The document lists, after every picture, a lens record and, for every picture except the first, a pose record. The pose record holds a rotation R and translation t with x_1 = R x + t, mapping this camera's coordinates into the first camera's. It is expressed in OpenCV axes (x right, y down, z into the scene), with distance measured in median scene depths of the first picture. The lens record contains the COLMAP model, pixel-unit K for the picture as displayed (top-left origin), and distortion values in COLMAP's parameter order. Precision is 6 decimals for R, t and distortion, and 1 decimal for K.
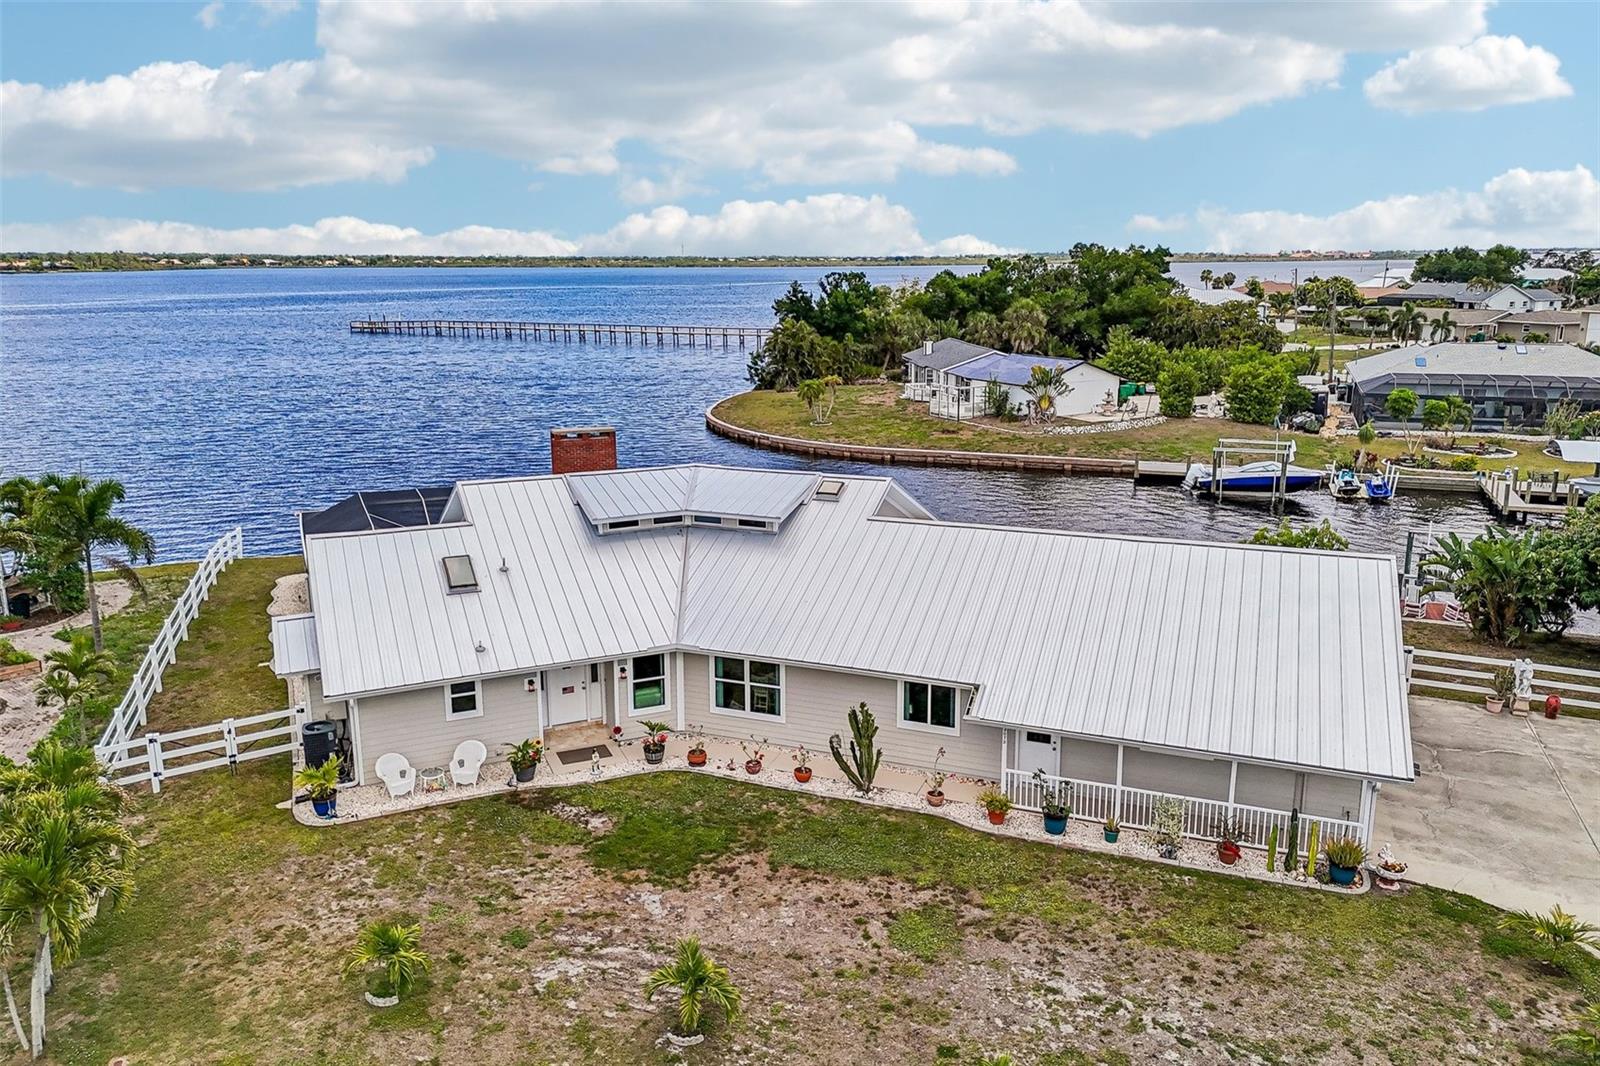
lens RADIAL K [[1159.1, 0, 800.0], [0, 1159.1, 533.0], [0, 0, 1]] dist [0.091911, -0.103003]
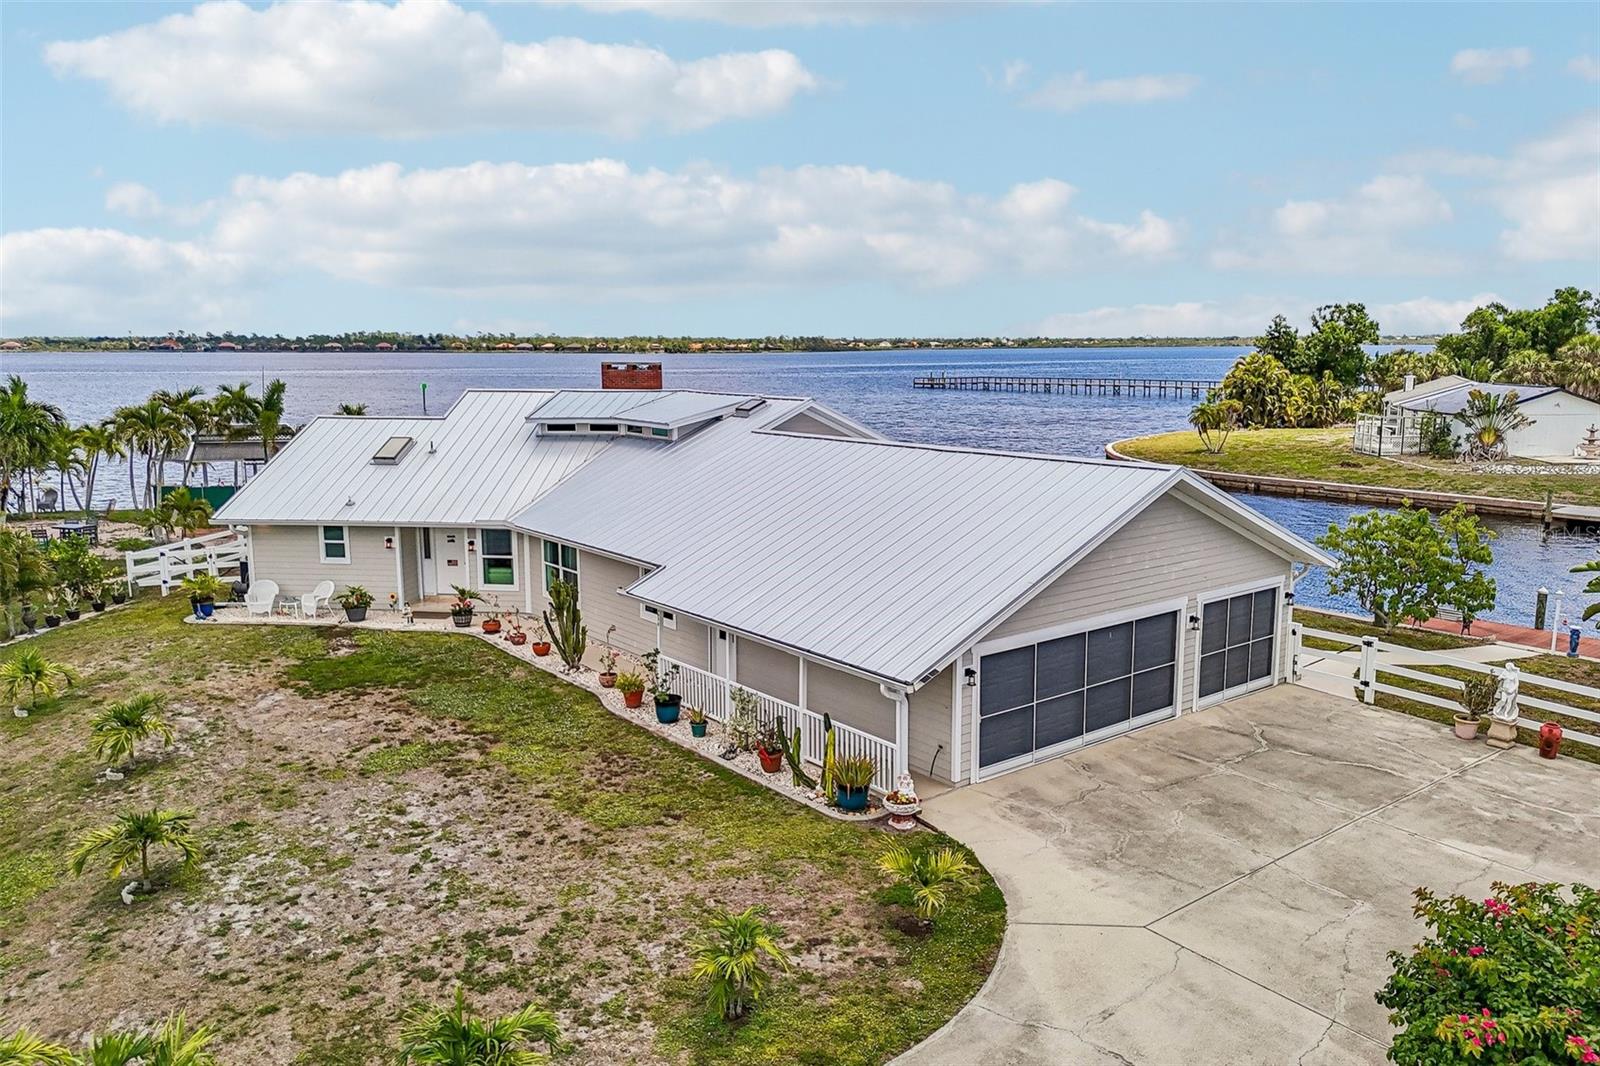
lens RADIAL K [[1159.1, 0, 800.0], [0, 1159.1, 533.0], [0, 0, 1]] dist [0.091911, -0.103003]
pose [[0.862527, 0.083219, -0.499121, 0.633101], [-0.116242, 0.992591, -0.035380, 0.110310], [0.492479, 0.088535, 0.865810, 0.218079]]
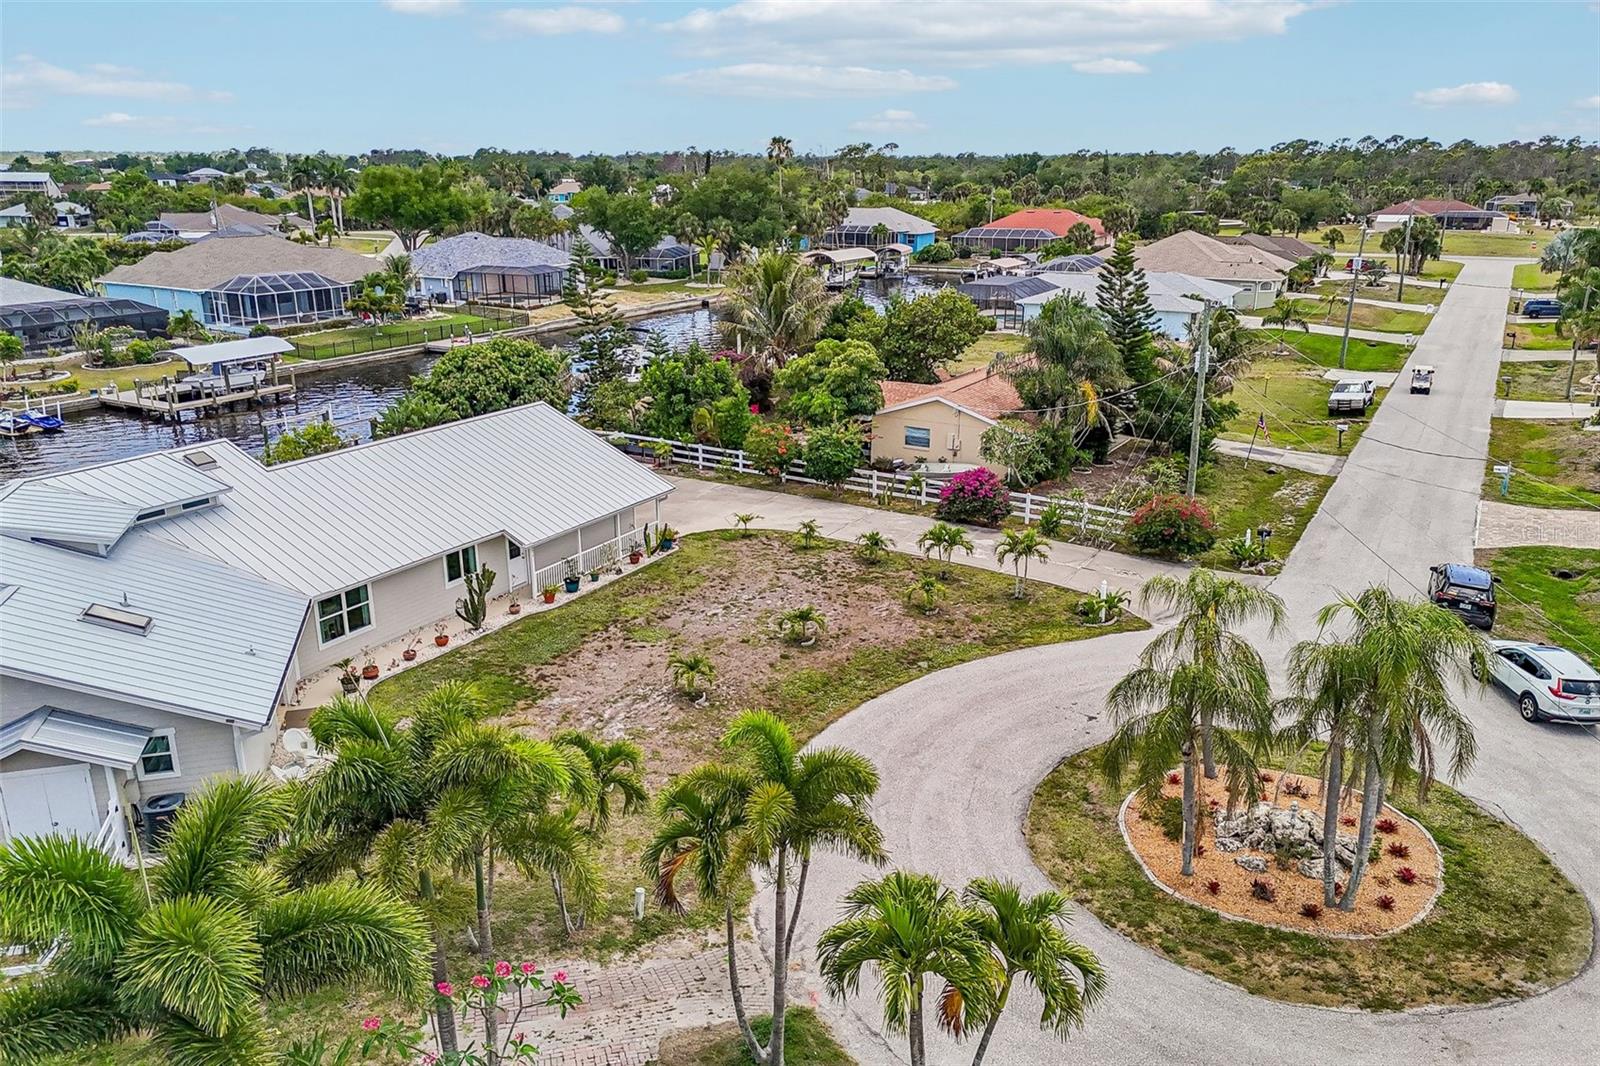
lens RADIAL K [[1159.1, 0, 800.0], [0, 1159.1, 533.0], [0, 0, 1]] dist [0.091911, -0.103003]
pose [[0.158277, -0.296709, 0.941760, -1.067924], [0.226820, 0.939202, 0.257782, -0.148229], [-0.960990, 0.172809, 0.215954, 0.272359]]
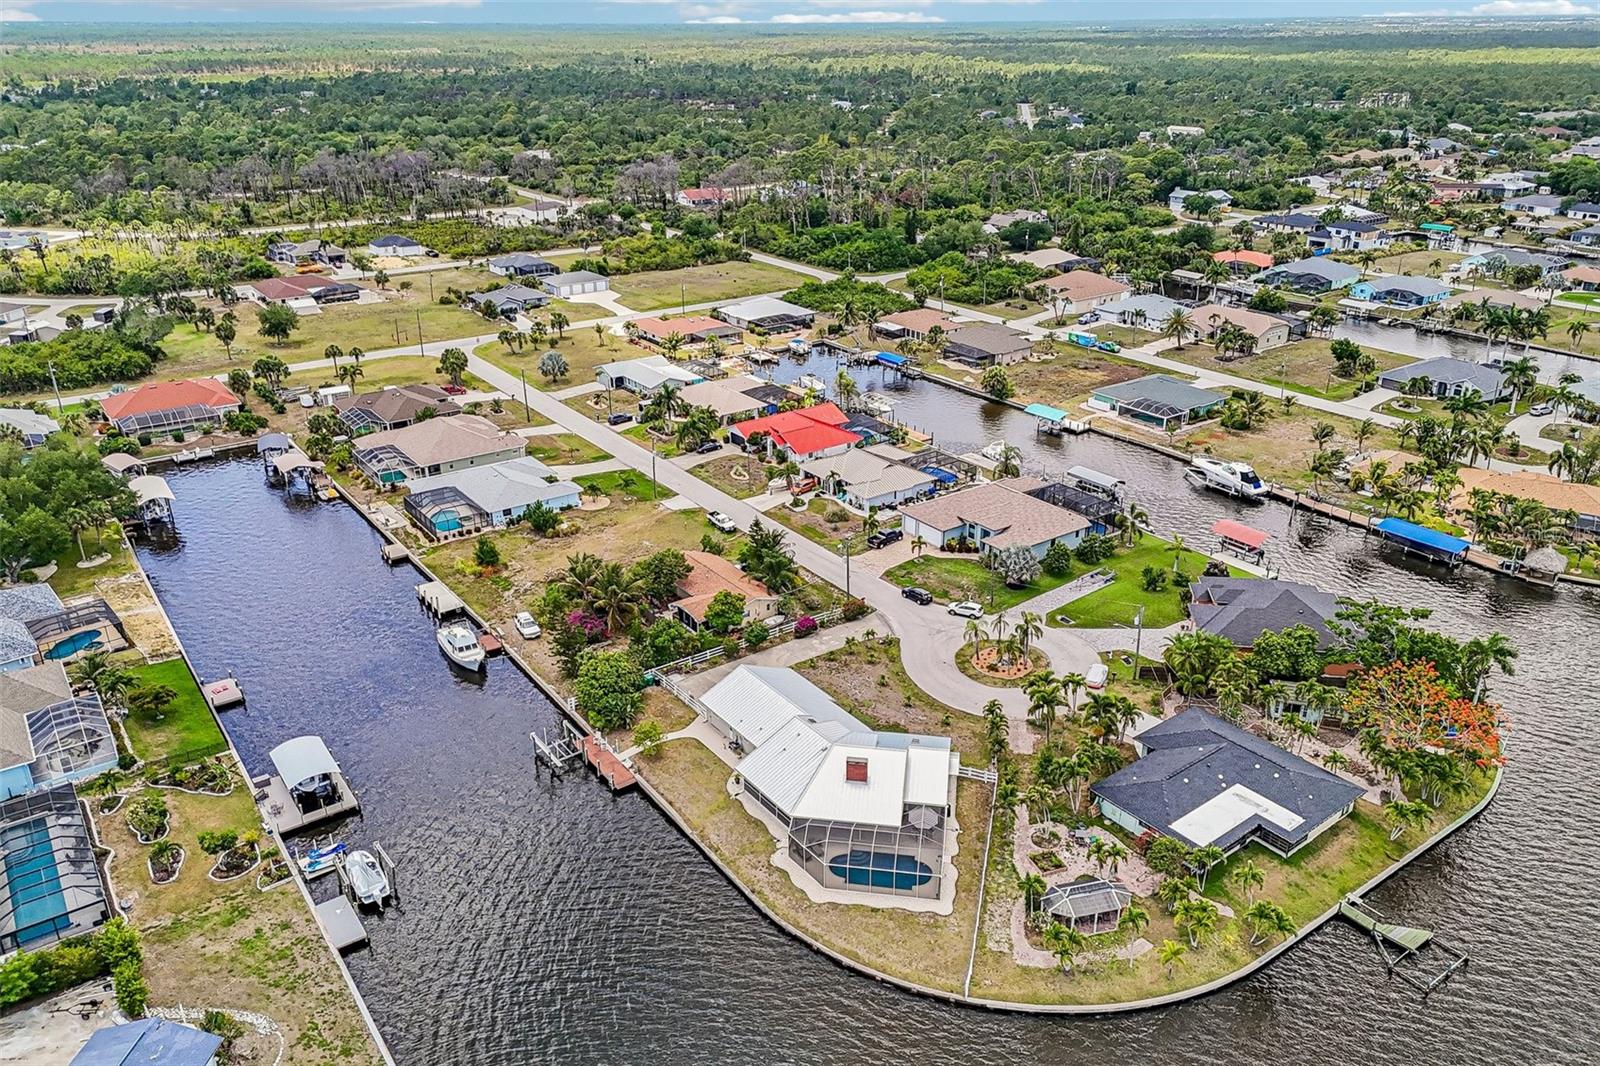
lens RADIAL K [[1159.1, 0, 800.0], [0, 1159.1, 533.0], [0, 0, 1]] dist [0.091911, -0.103003]
pose [[-0.840977, -0.220625, 0.494047, -1.776050], [0.121000, 0.813280, 0.569152, -2.865928], [-0.527368, 0.538423, -0.657254, 3.453634]]
